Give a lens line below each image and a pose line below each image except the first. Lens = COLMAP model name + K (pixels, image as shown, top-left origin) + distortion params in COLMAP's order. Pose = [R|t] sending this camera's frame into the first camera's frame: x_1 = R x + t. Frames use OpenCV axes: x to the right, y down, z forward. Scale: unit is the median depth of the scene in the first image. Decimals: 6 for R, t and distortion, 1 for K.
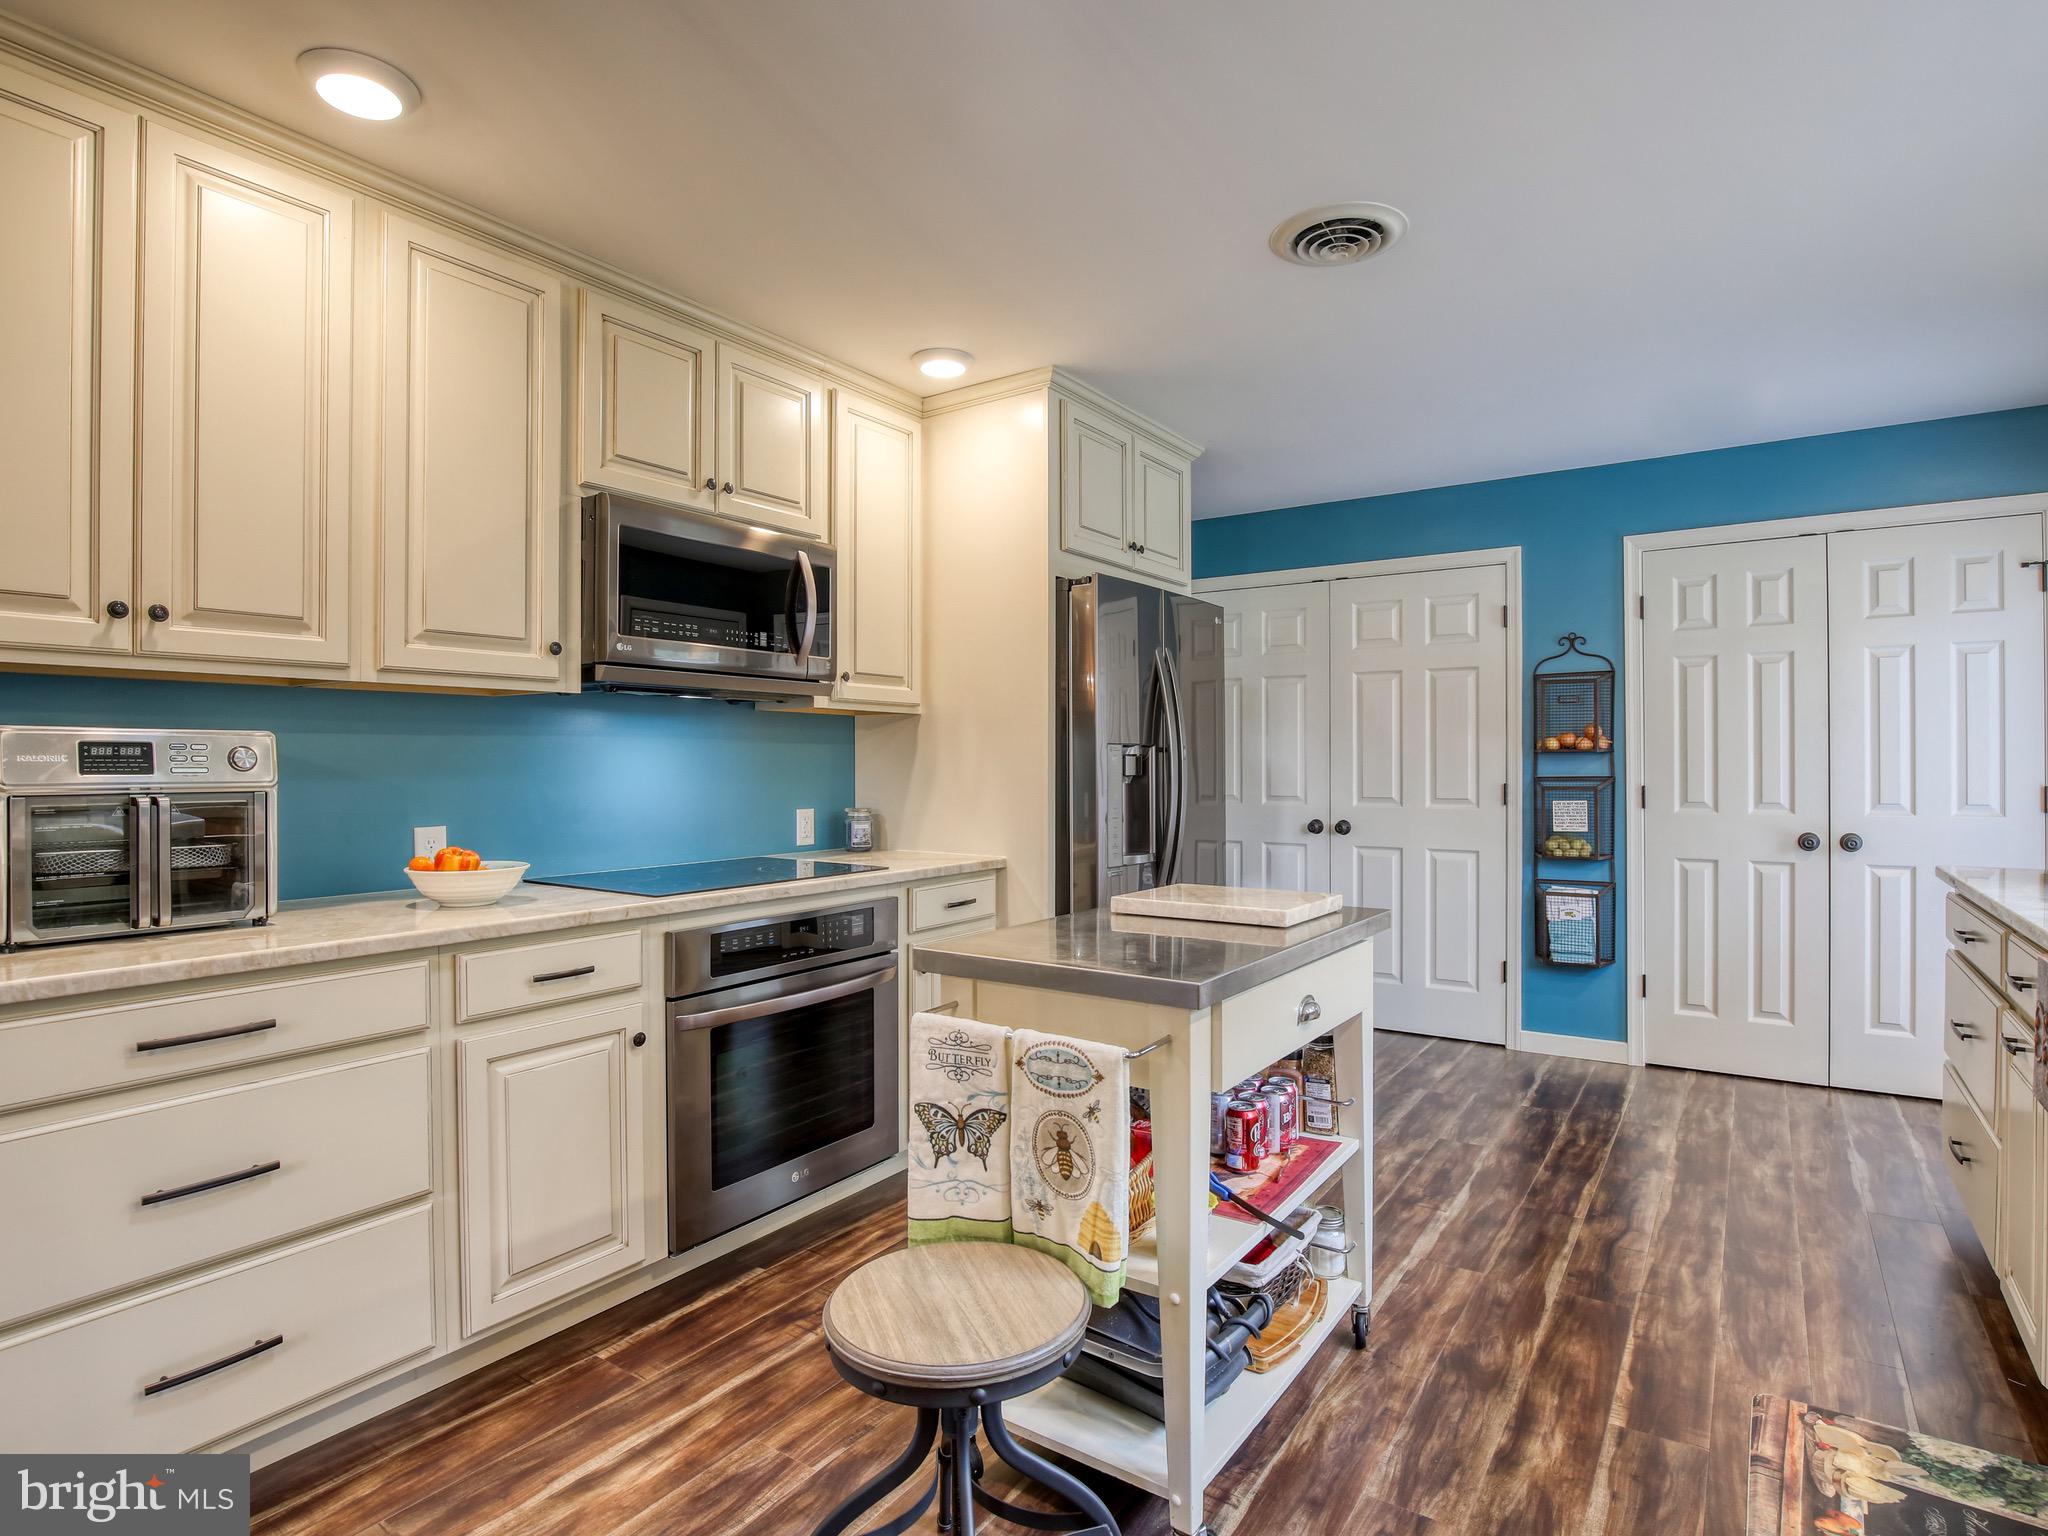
lens RADIAL K [[1066.2, 0, 1051.4], [0, 1066.2, 764.7], [0, 0, 1]] dist [-0.028616, 0.004693]
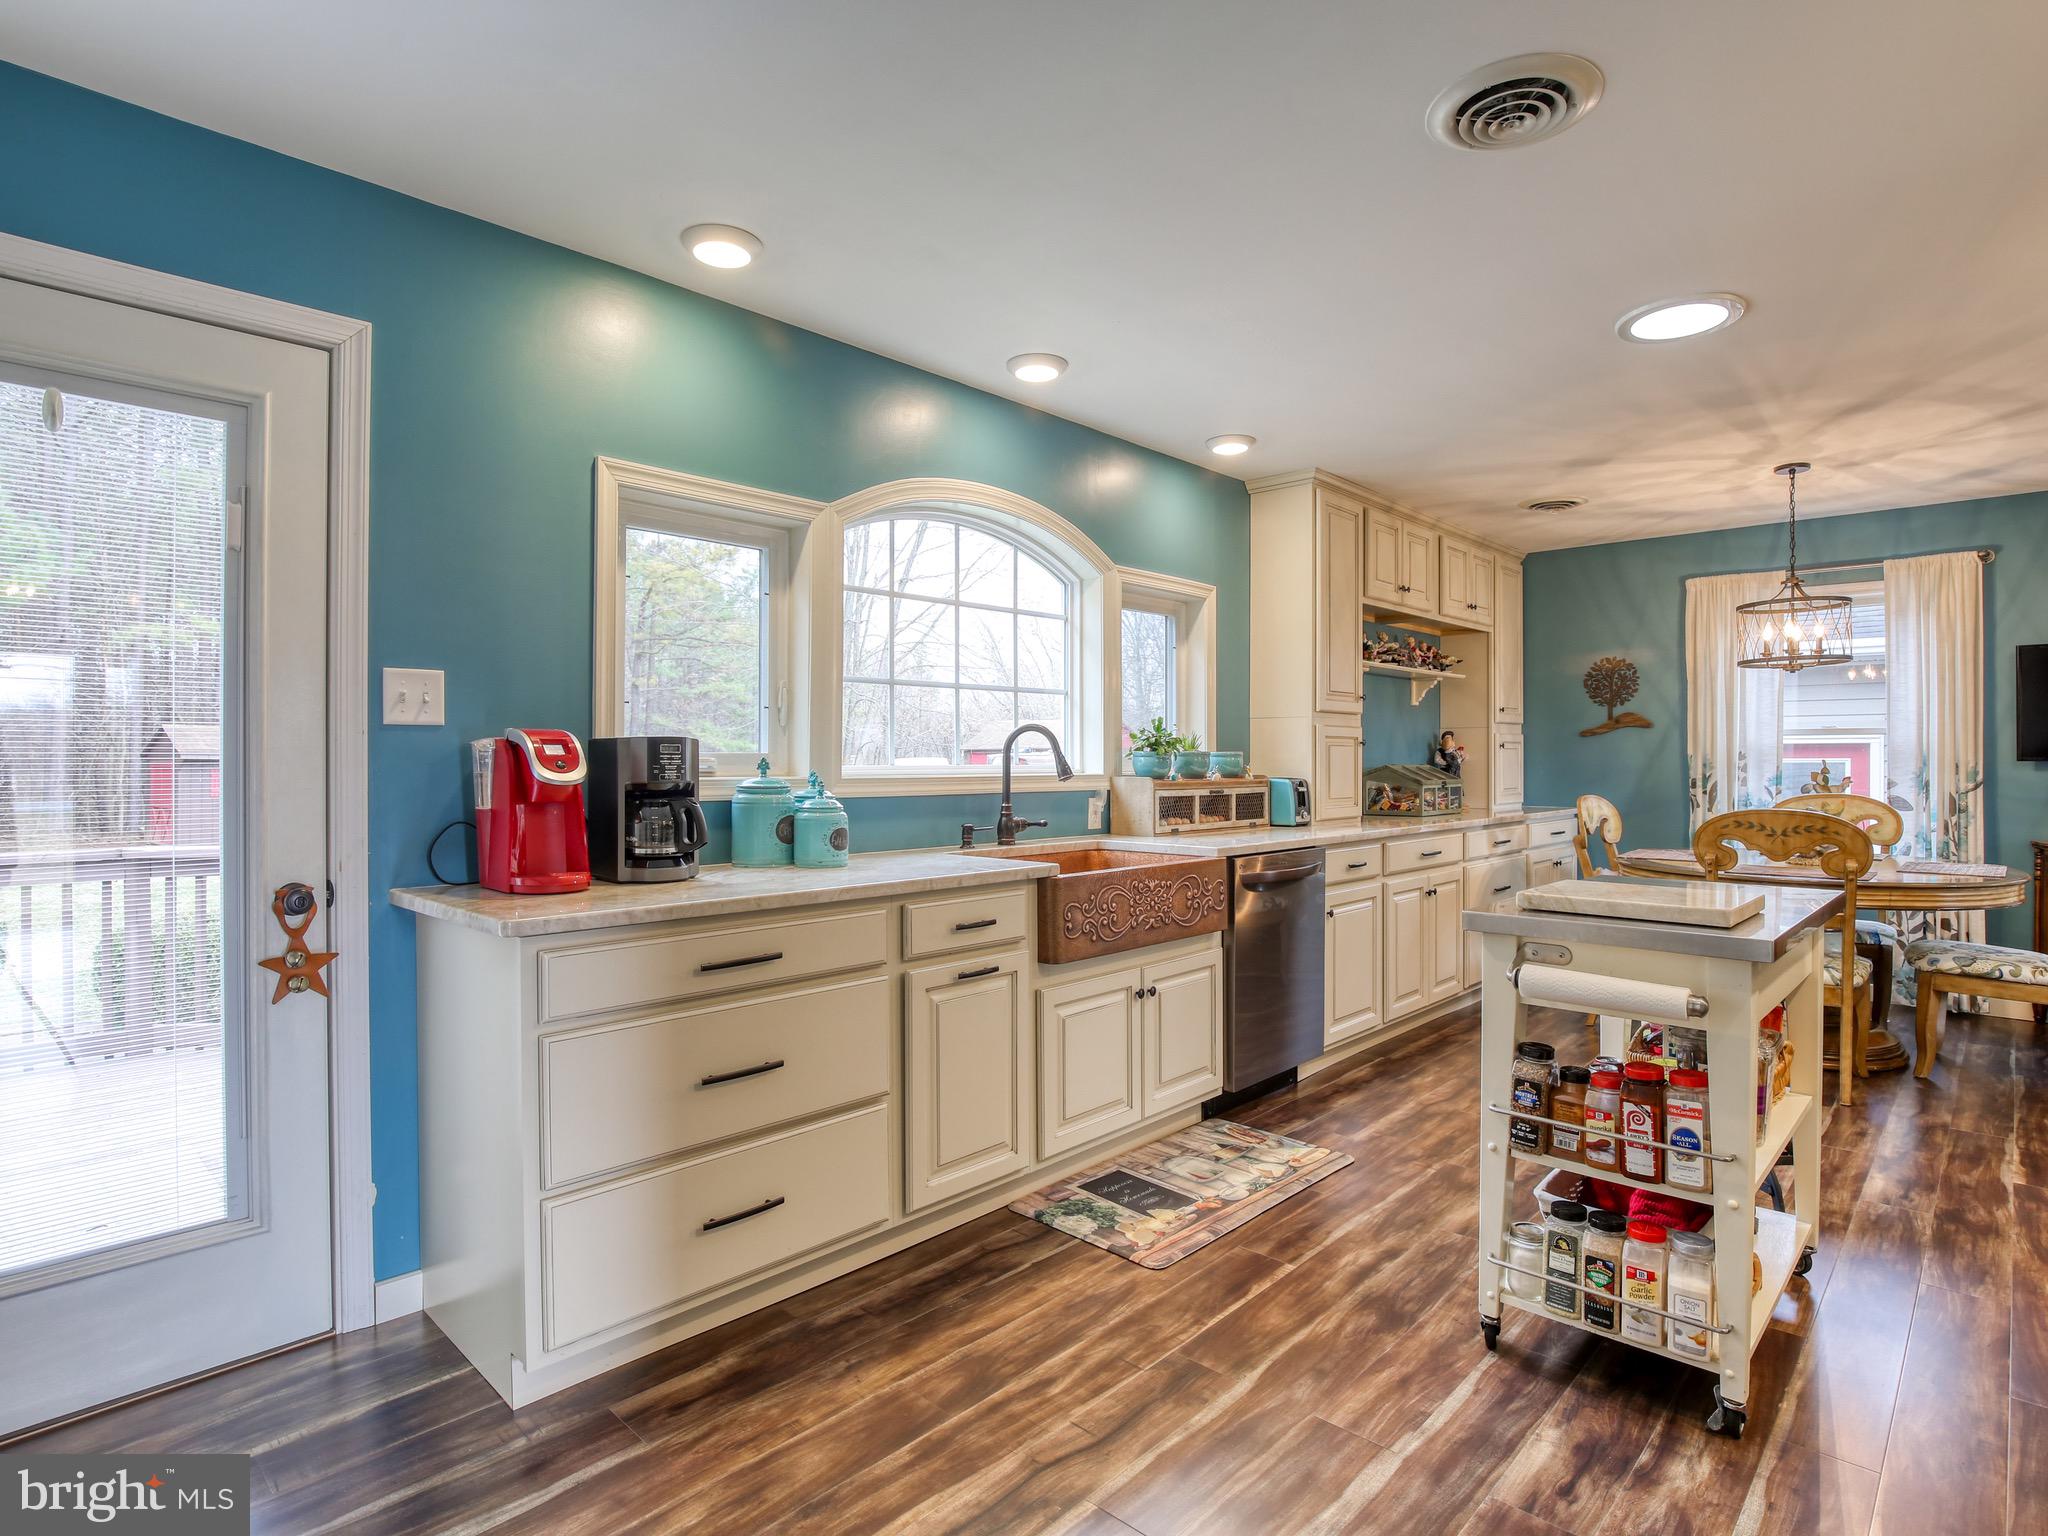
lens RADIAL K [[1066.2, 0, 1042.1], [0, 1066.2, 759.7], [0, 0, 1]] dist [-0.028616, 0.004693]
pose [[-0.985825, 0.003085, 0.167751, 0.365496], [0.003137, 0.999995, 0.000044, -0.000439], [-0.167750, 0.000570, -0.985829, 1.380373]]
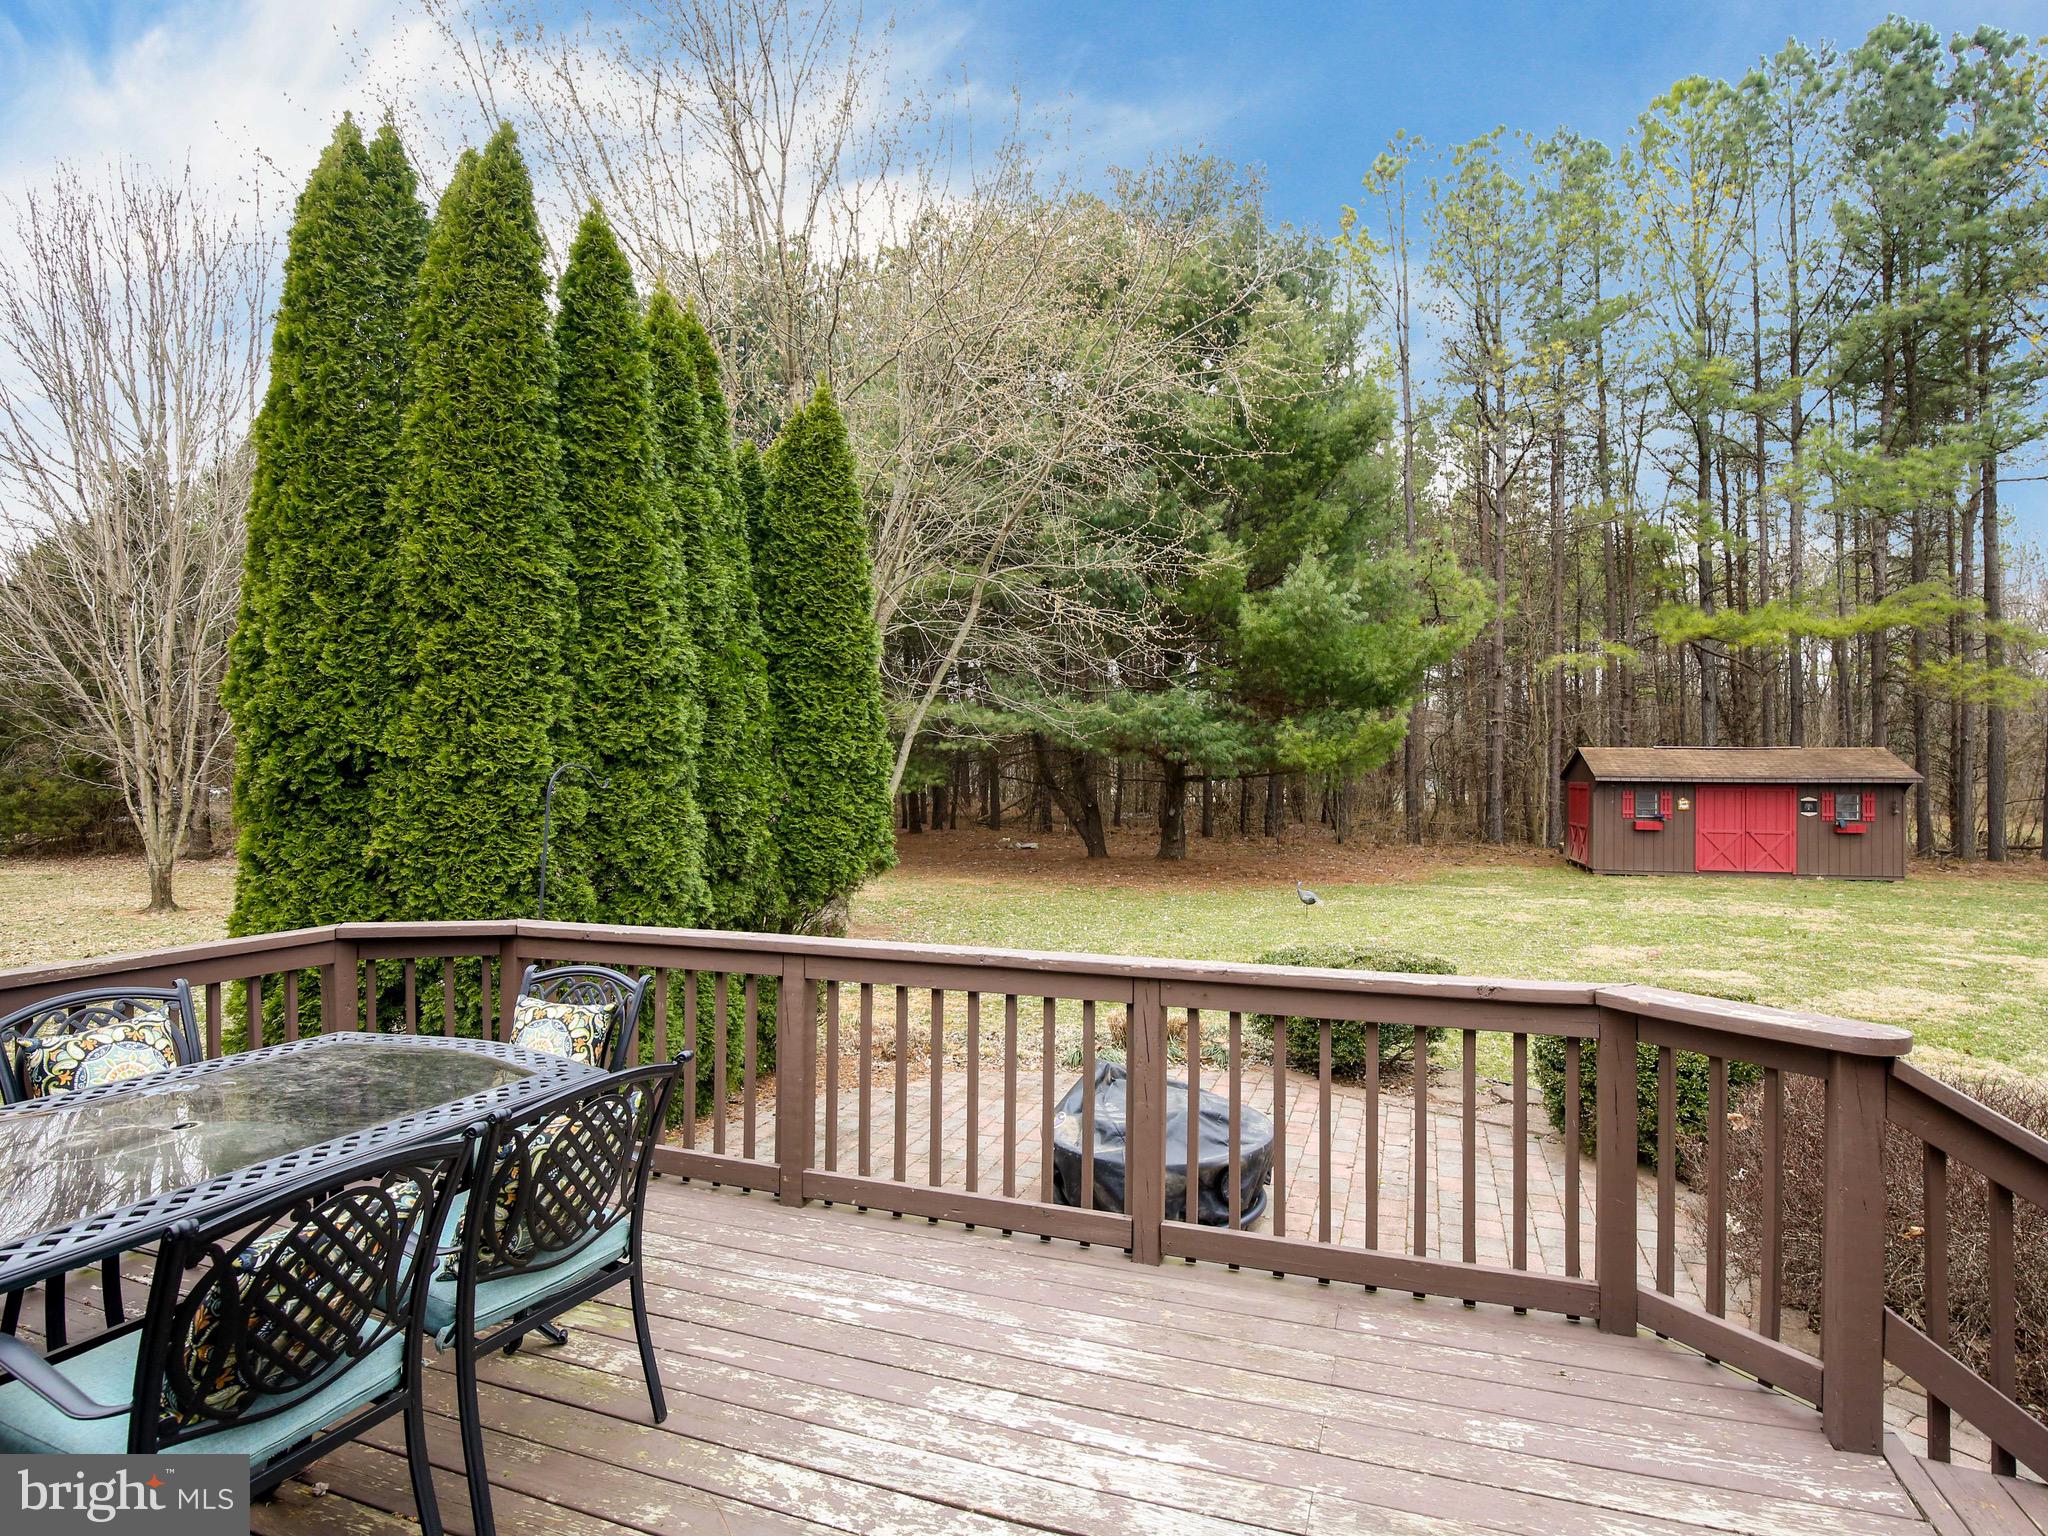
lens RADIAL K [[1066.2, 0, 1035.9], [0, 1066.2, 754.2], [0, 0, 1]] dist [-0.028616, 0.004693]
pose [[-0.234321, 0.020241, 0.971949, 1.092673], [0.002215, 0.999792, -0.020287, -0.065576], [-0.972157, -0.002601, -0.234317, 0.842652]]
